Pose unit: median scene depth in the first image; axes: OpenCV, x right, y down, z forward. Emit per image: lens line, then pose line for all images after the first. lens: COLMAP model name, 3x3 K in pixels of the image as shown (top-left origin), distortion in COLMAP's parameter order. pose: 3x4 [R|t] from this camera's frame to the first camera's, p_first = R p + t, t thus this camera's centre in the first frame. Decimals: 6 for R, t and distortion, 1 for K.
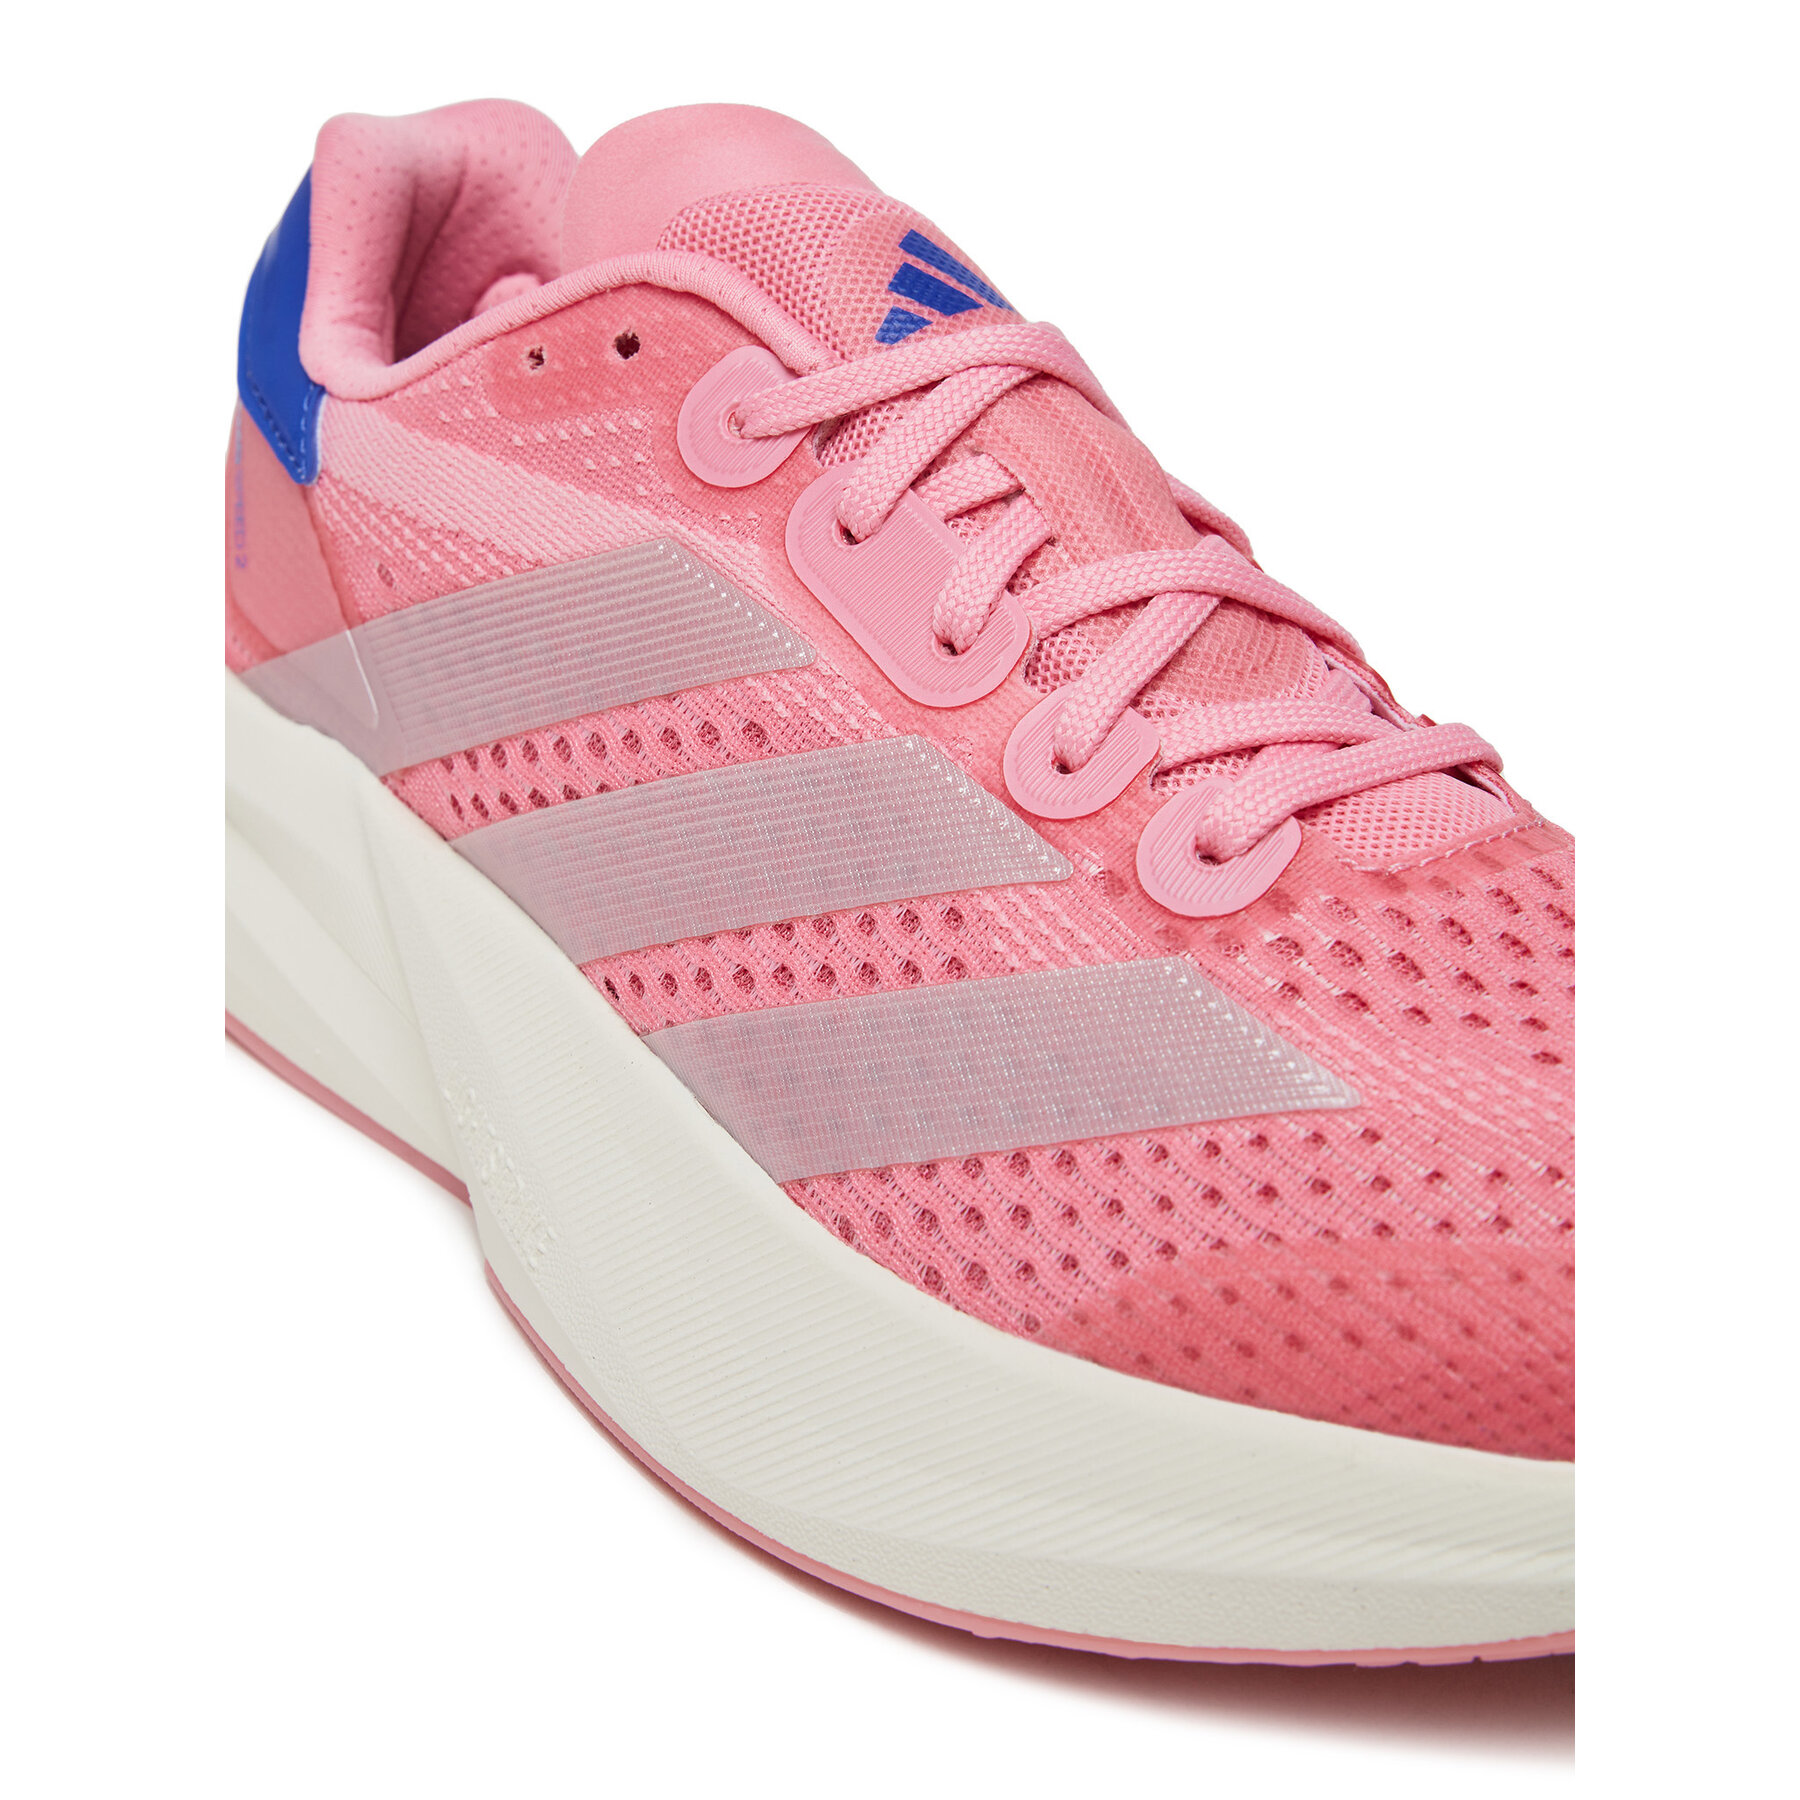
lens RADIAL K [[3501.3, 0, 897.1], [0, 3501.3, 719.7], [0, 0, 1]] dist [-0.031996, -0.210703]
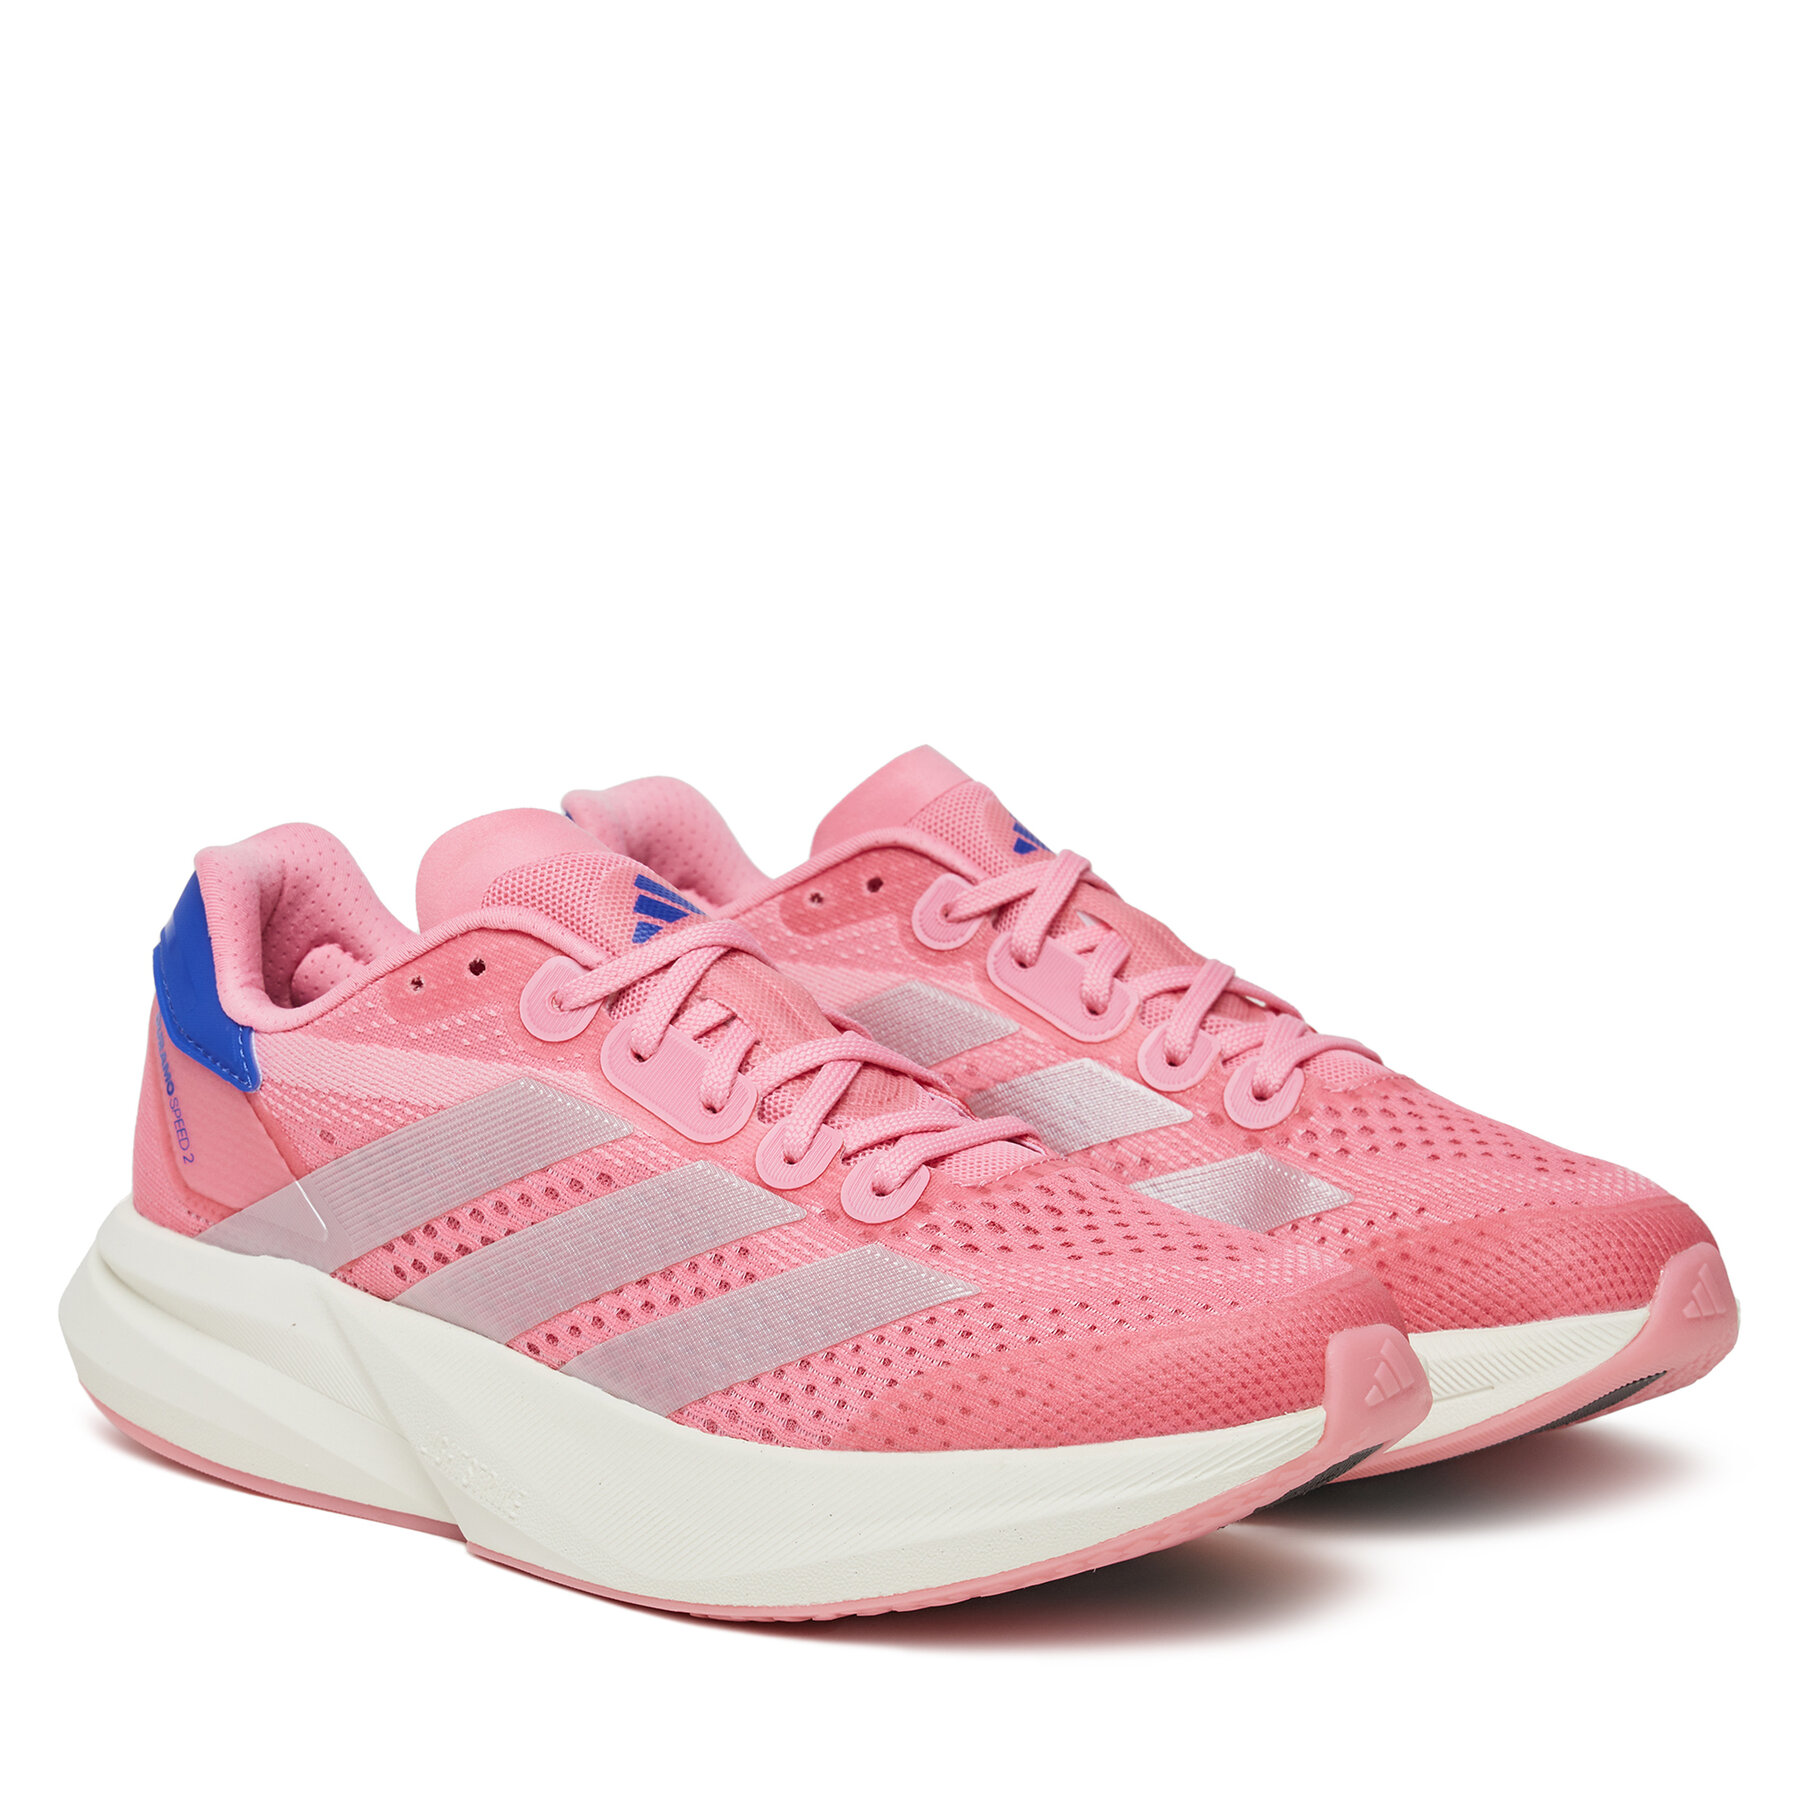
lens RADIAL K [[10318.5, 0, 900.0], [0, 10318.5, 900.0], [0, 0, 1]] dist [0.167056, 8.262912]
pose [[0.982562, -0.131809, 0.131142, -0.540651], [0.148248, 0.981059, -0.124684, 0.519516], [-0.112224, 0.141951, 0.983492, -3.971675]]
